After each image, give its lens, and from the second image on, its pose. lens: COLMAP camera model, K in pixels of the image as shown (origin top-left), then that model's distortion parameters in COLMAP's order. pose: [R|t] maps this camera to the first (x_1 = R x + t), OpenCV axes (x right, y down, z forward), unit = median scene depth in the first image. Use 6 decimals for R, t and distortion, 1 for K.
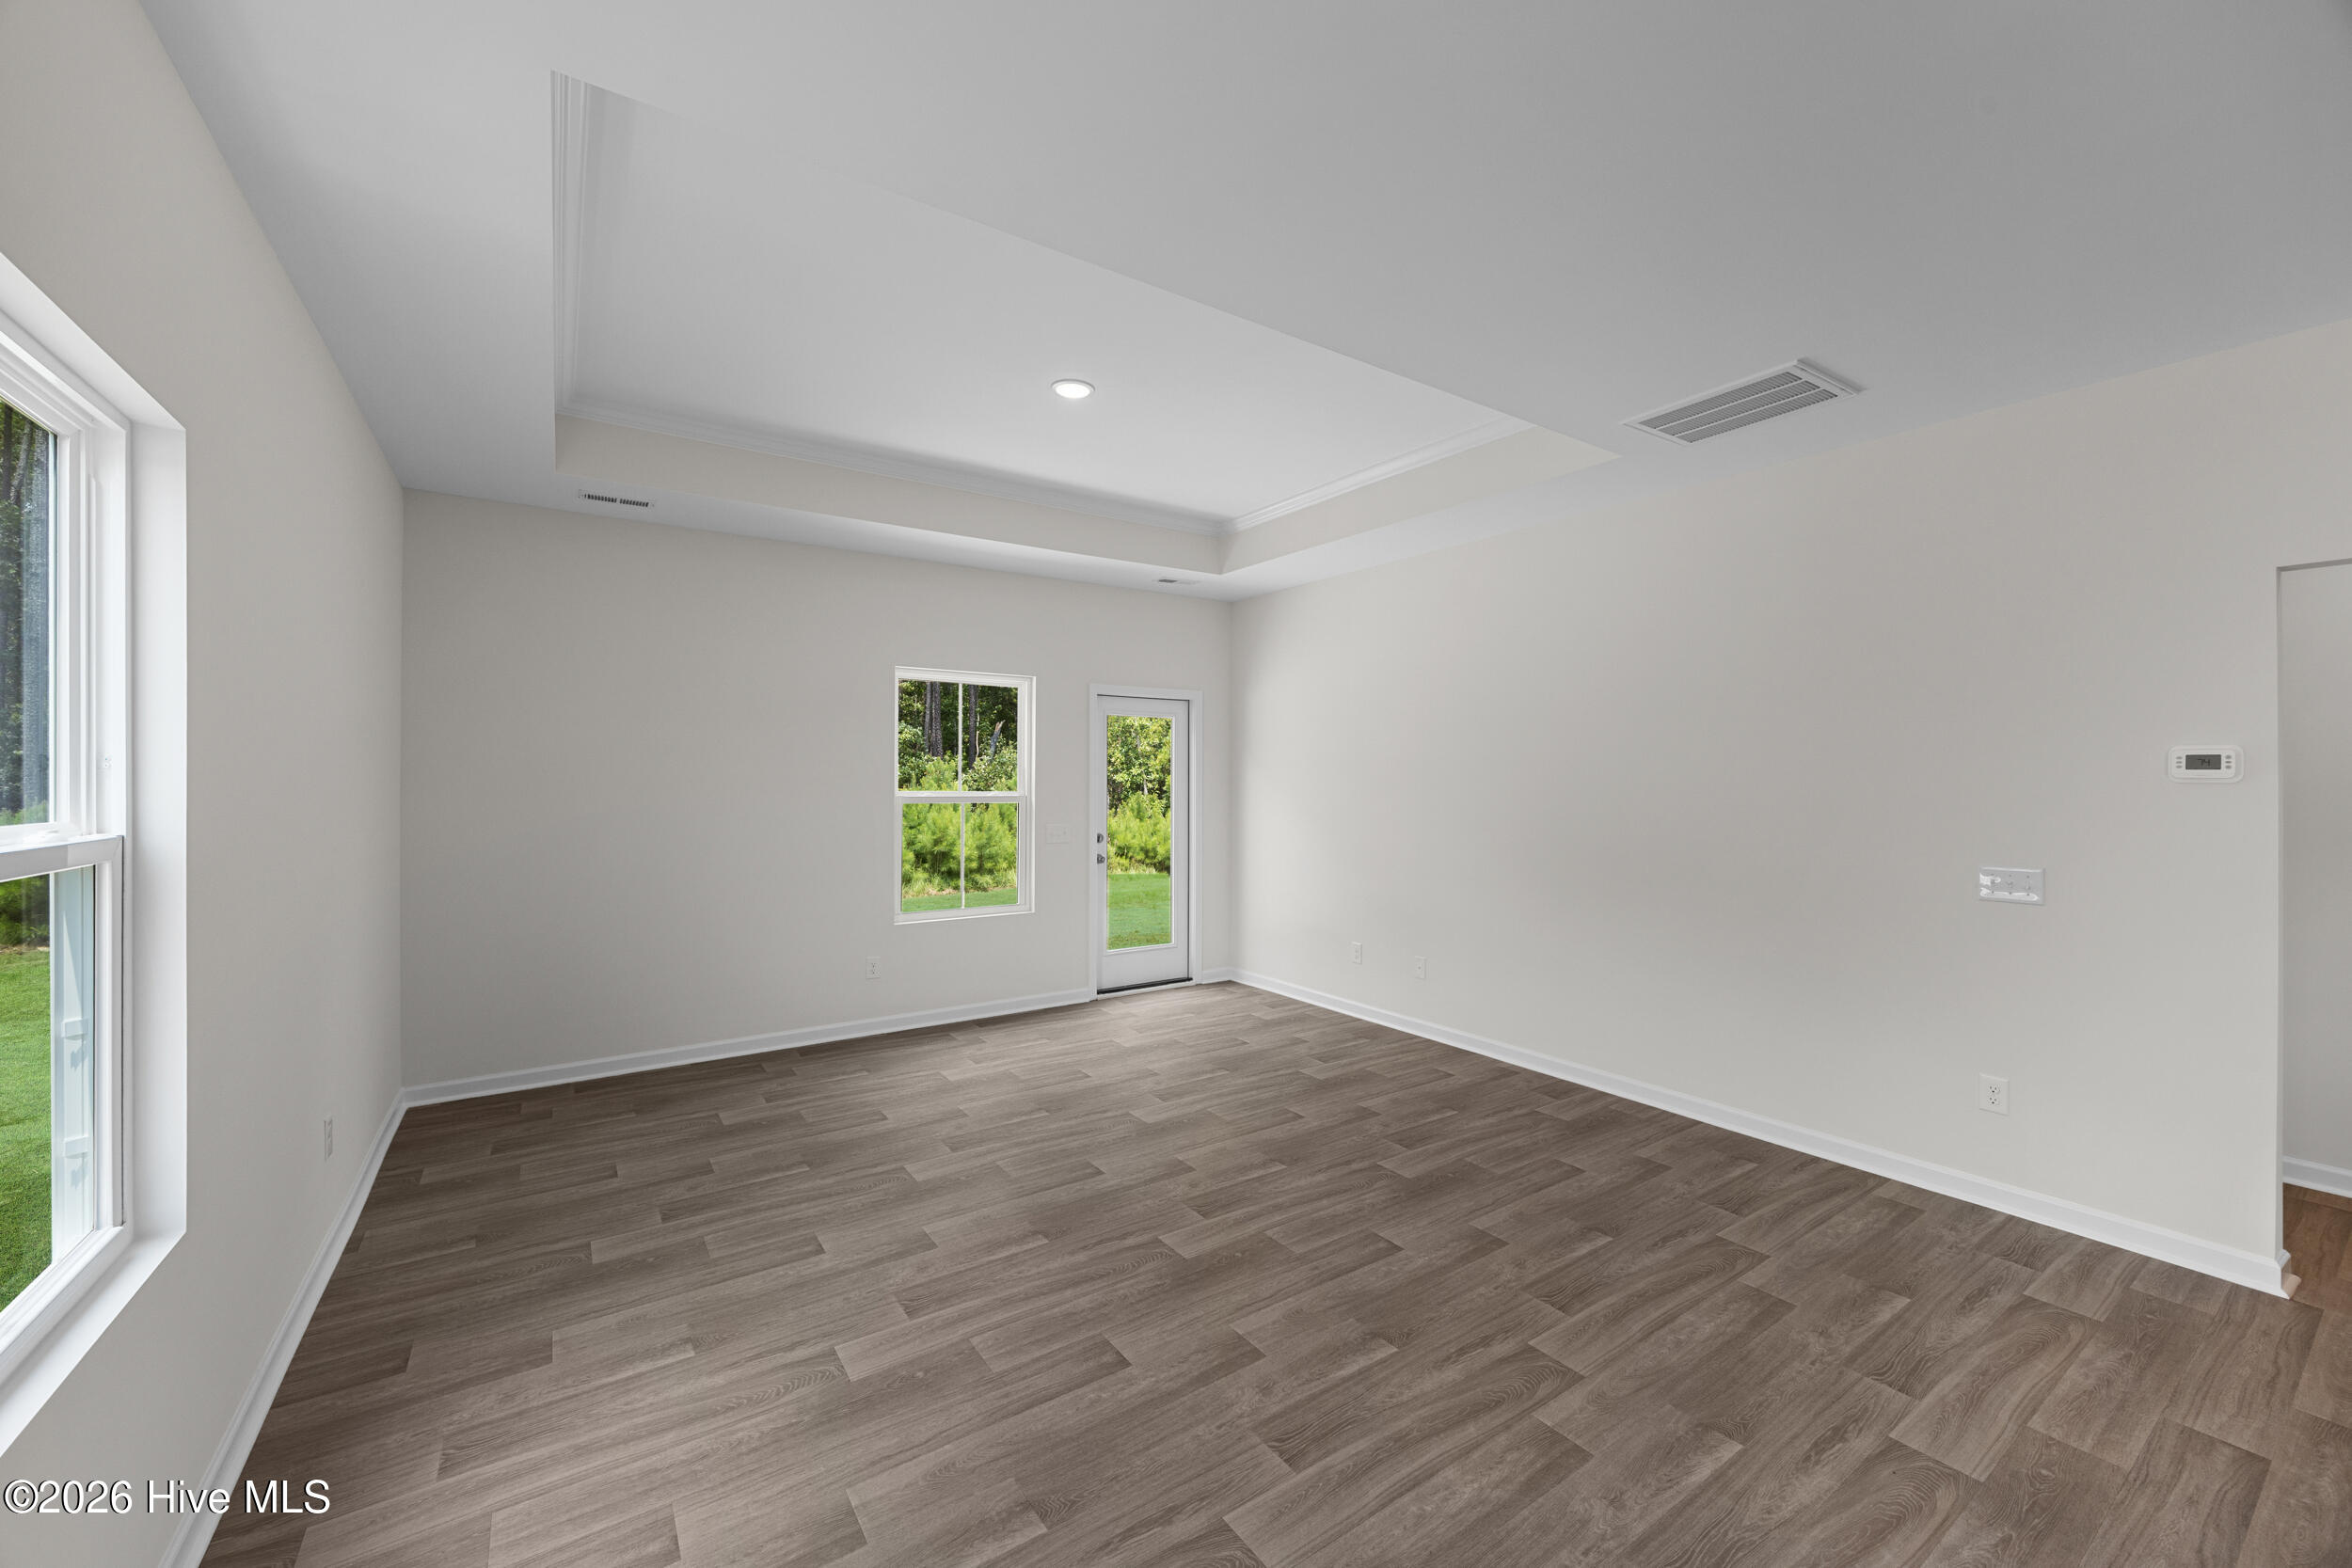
lens RADIAL K [[905.9, 0, 1175.1], [0, 905.9, 779.9], [0, 0, 1]] dist [0.003321, 0.000103]
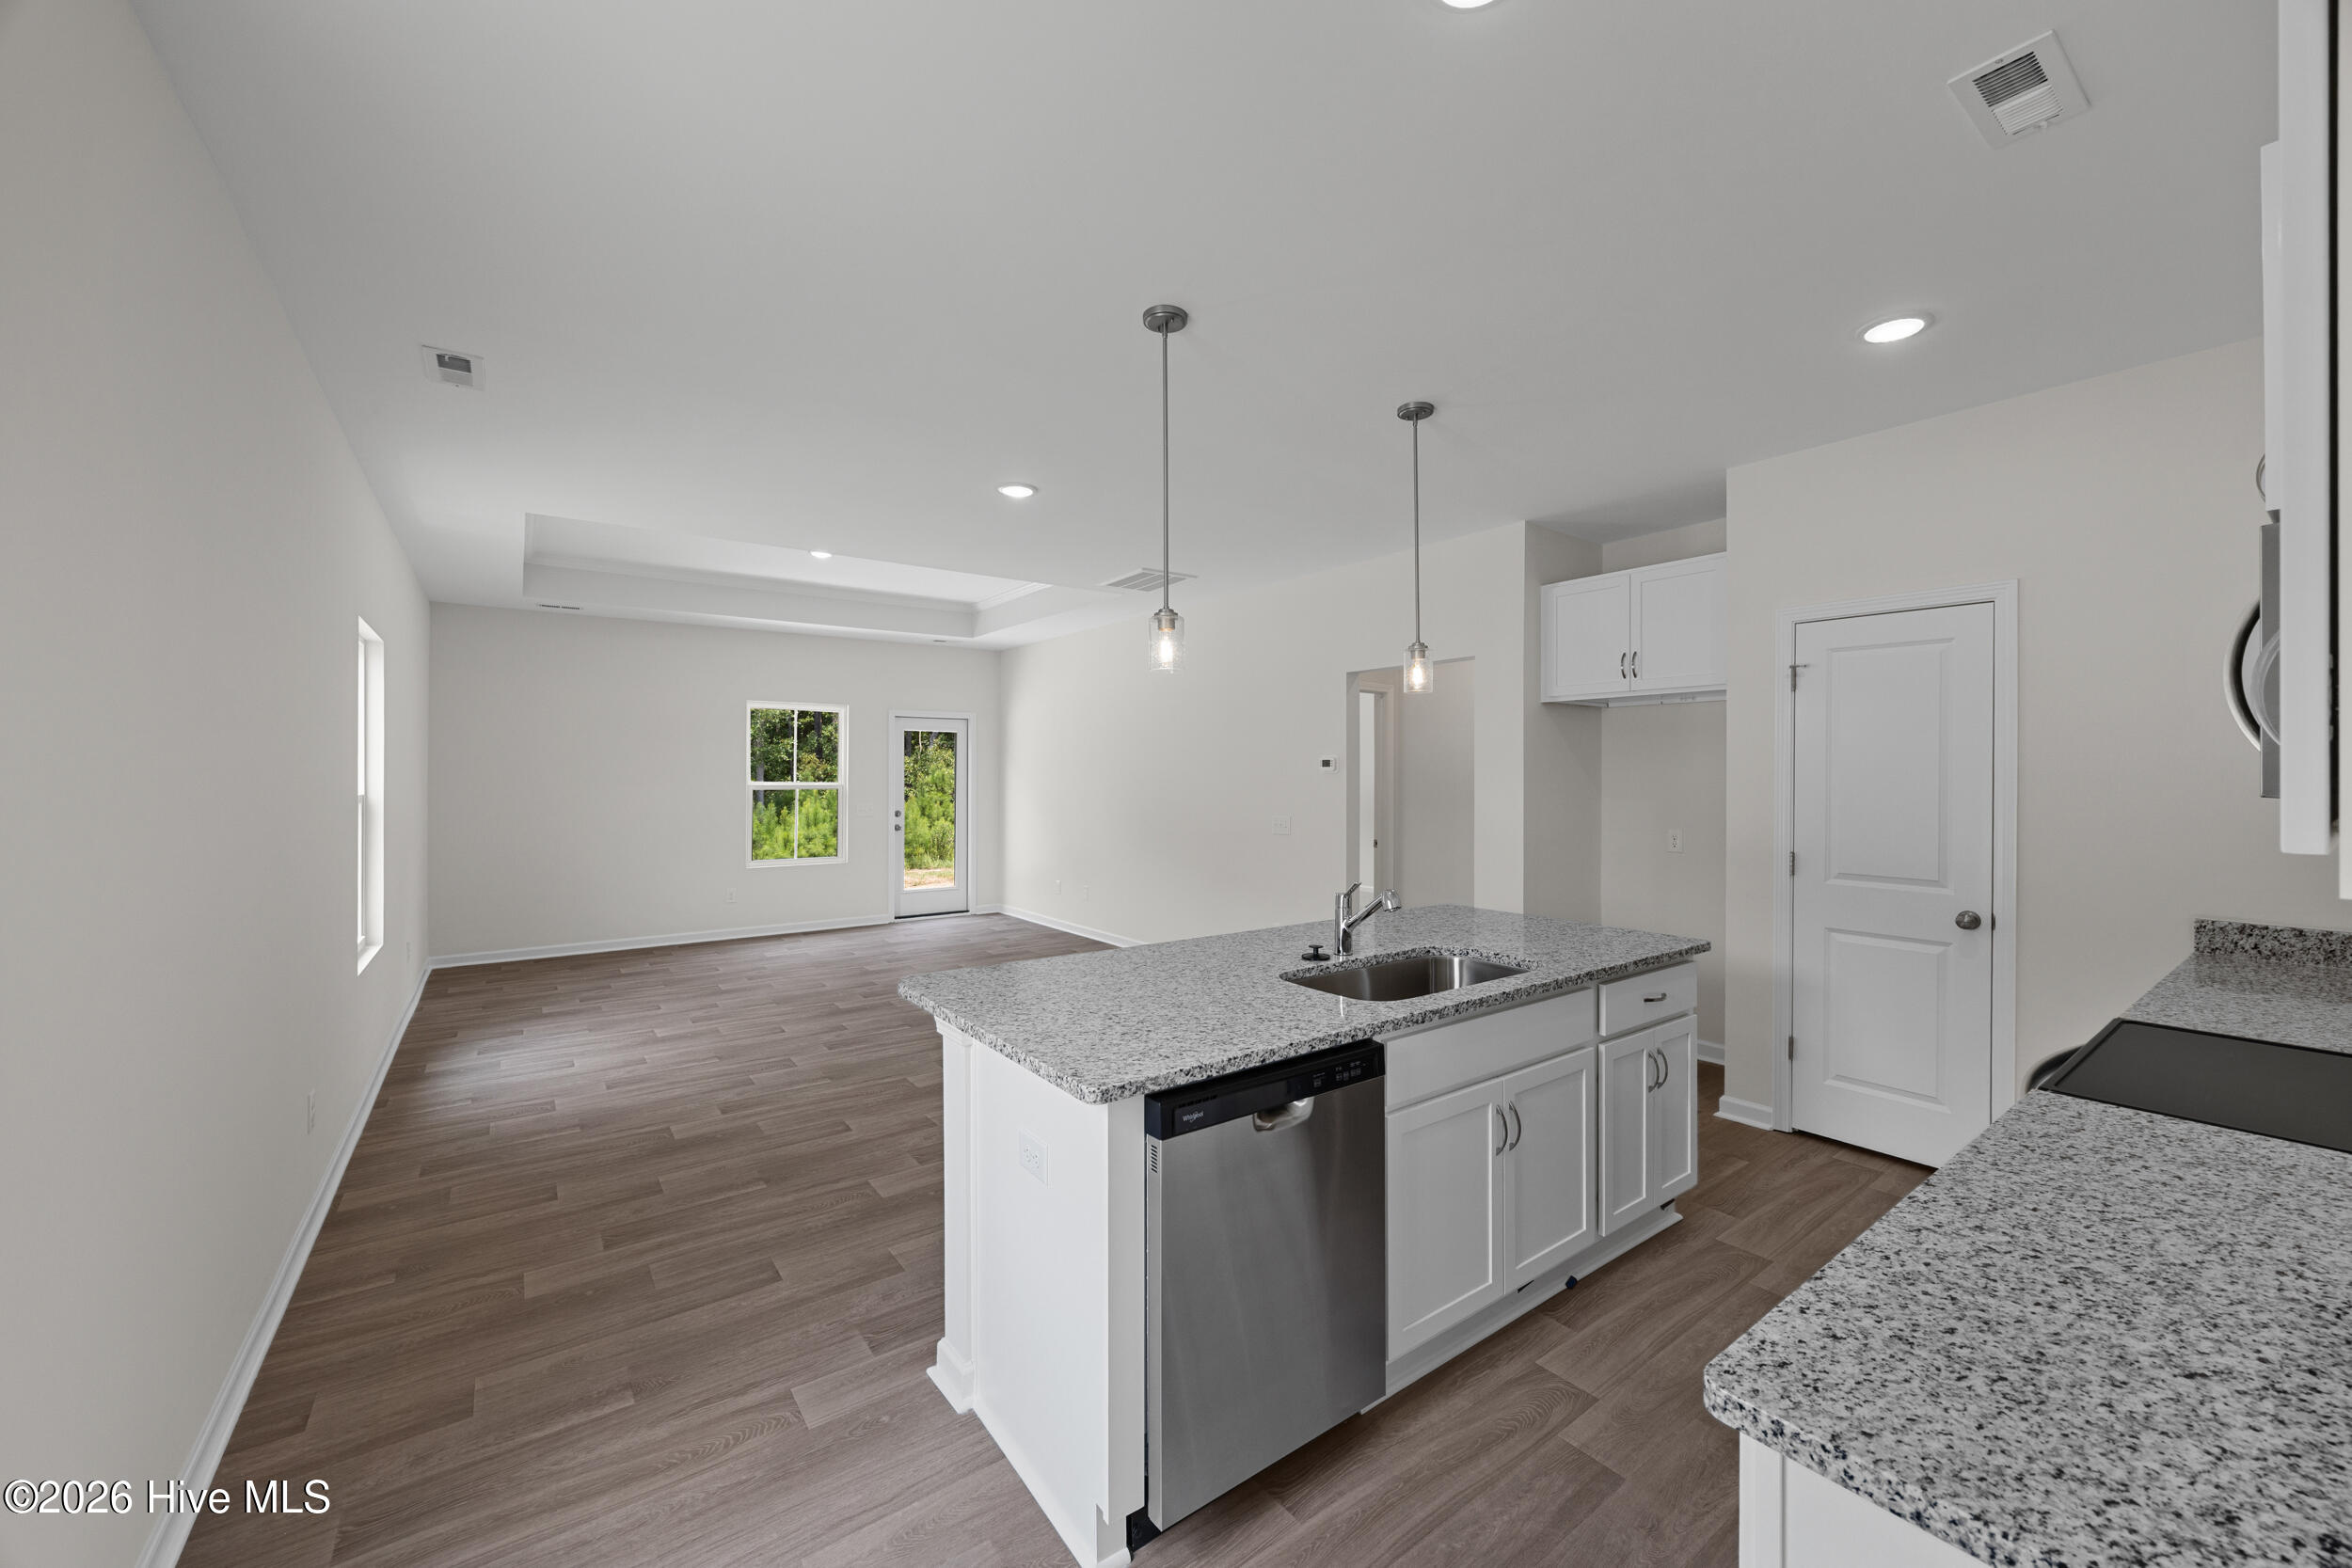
lens RADIAL K [[905.9, 0, 1167.3], [0, 905.9, 782.9], [0, 0, 1]] dist [0.003321, 0.000103]
pose [[0.999862, -0.003856, 0.016175, 0.353240], [0.003753, 0.999973, 0.006357, 0.006912], [-0.016199, -0.006295, 0.999849, -0.515041]]
